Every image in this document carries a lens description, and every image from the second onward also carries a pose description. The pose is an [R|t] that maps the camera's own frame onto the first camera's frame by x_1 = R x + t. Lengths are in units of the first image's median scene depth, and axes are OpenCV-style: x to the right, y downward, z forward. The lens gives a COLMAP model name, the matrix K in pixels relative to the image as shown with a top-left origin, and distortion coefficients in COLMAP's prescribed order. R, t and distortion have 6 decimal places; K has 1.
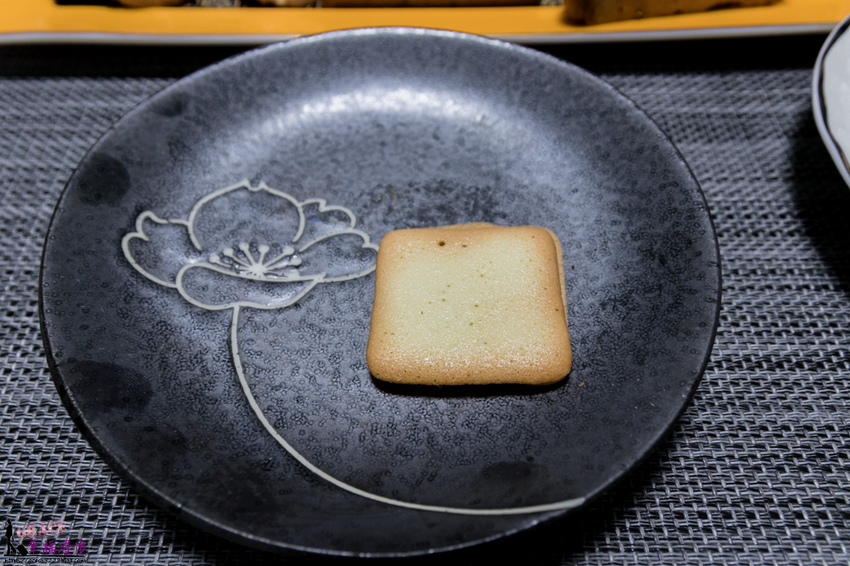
lens RADIAL K [[591.4, 0, 439.6], [0, 591.4, 291.6], [0, 0, 1]] dist [0.035394, -0.006476]
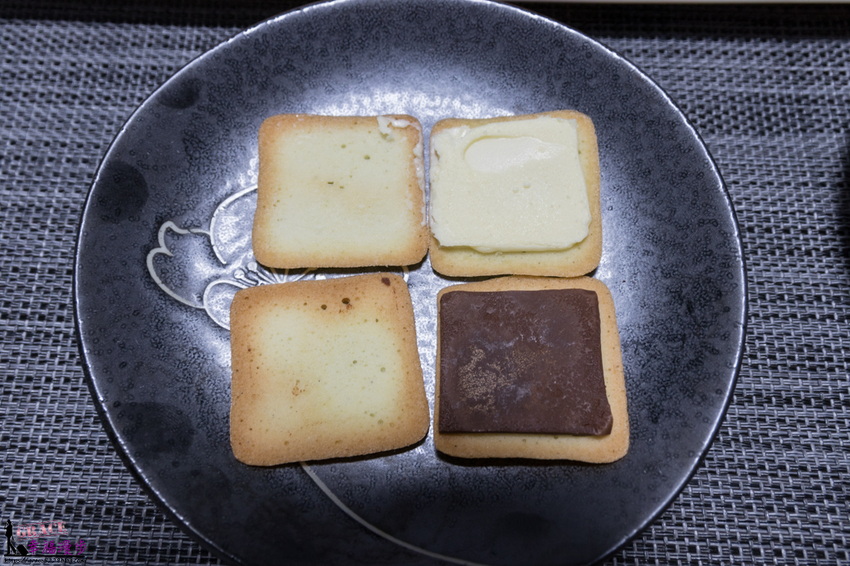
lens RADIAL K [[637.9, 0, 438.6], [0, 637.9, 254.0], [0, 0, 1]] dist [0.026677, -0.007285]
pose [[0.999060, 0.043349, 0.000971, -0.047573], [-0.042133, 0.965248, 0.257917, -0.368714], [0.010243, -0.257716, 0.966166, -0.018279]]
